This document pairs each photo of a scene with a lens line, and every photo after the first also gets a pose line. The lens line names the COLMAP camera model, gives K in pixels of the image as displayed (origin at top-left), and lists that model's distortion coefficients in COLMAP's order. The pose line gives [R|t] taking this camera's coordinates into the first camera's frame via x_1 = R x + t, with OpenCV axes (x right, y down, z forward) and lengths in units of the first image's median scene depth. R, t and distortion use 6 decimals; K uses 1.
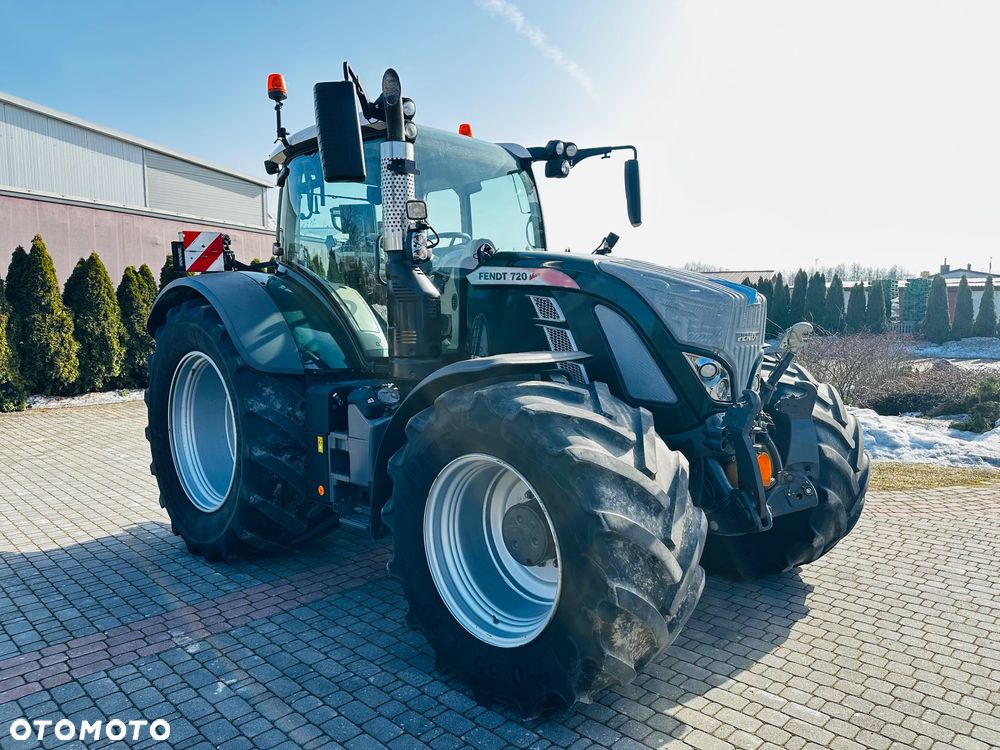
lens RADIAL K [[696.2, 0, 502.1], [0, 696.2, 379.1], [0, 0, 1]] dist [0.081829, -0.081980]
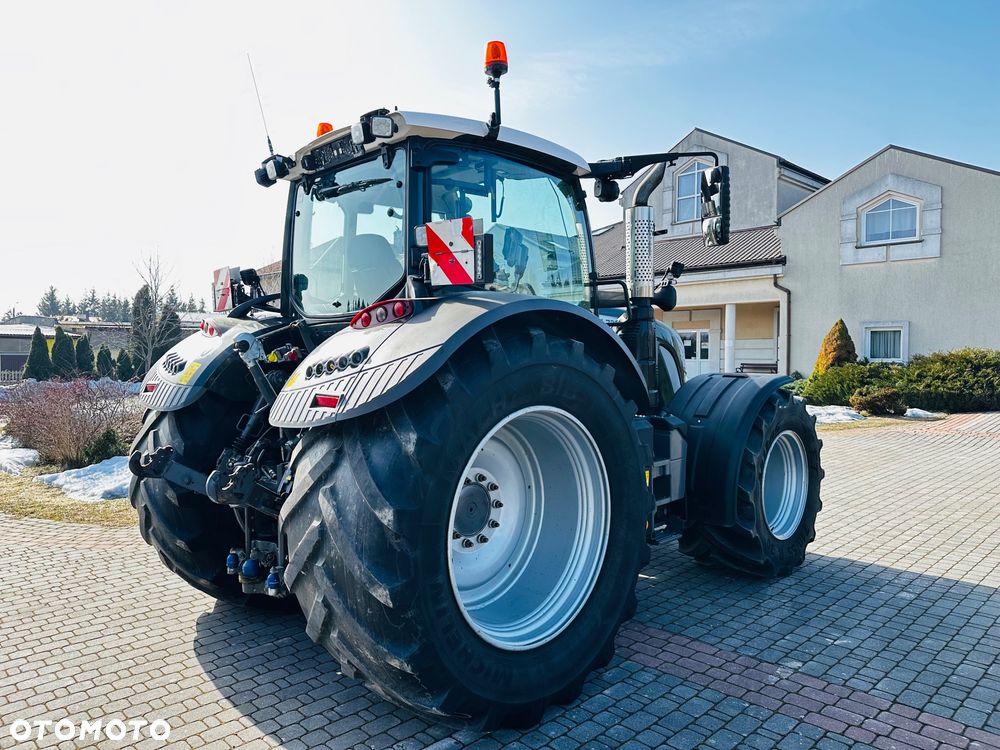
lens RADIAL K [[685.4, 0, 500.0], [0, 685.4, 375.0], [0, 0, 1]] dist [0.053703, -0.067906]
pose [[0.025106, -0.031184, 0.999198, -1.277929], [0.097898, 0.994786, 0.028586, -0.107228], [-0.994880, 0.097101, 0.028028, 1.190355]]
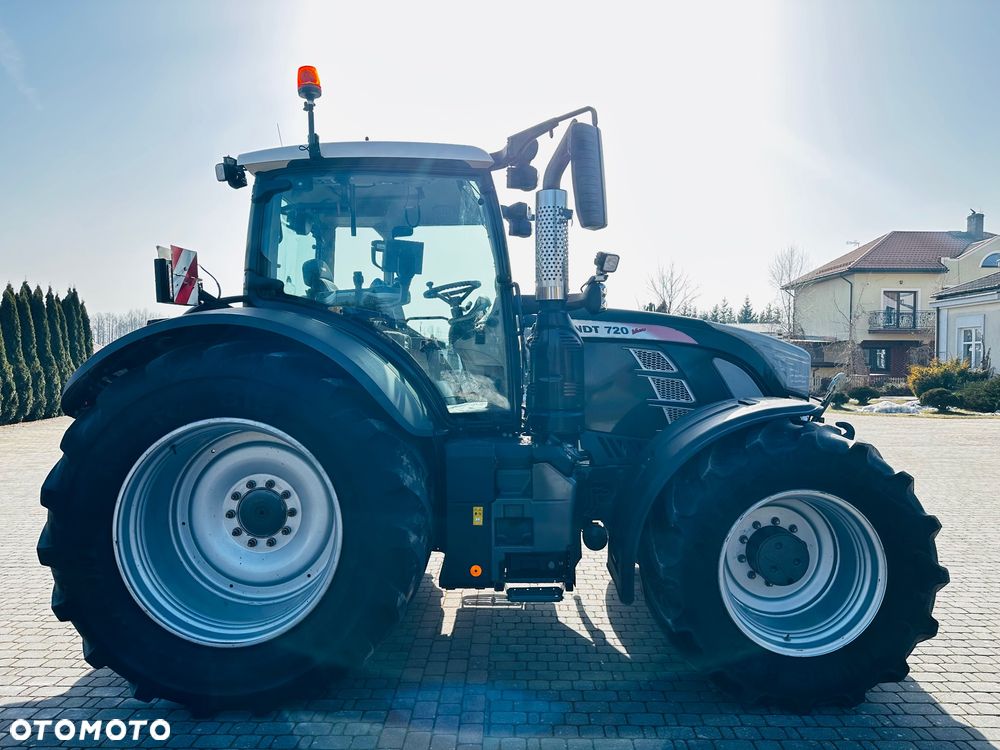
lens RADIAL K [[699.2, 0, 500.0], [0, 699.2, 375.0], [0, 0, 1]] dist [0.088746, -0.083551]
pose [[0.719064, -0.007812, 0.694900, -0.853928], [0.061860, 0.996687, -0.052807, -0.032535], [-0.692185, 0.080958, 0.717165, 0.353784]]
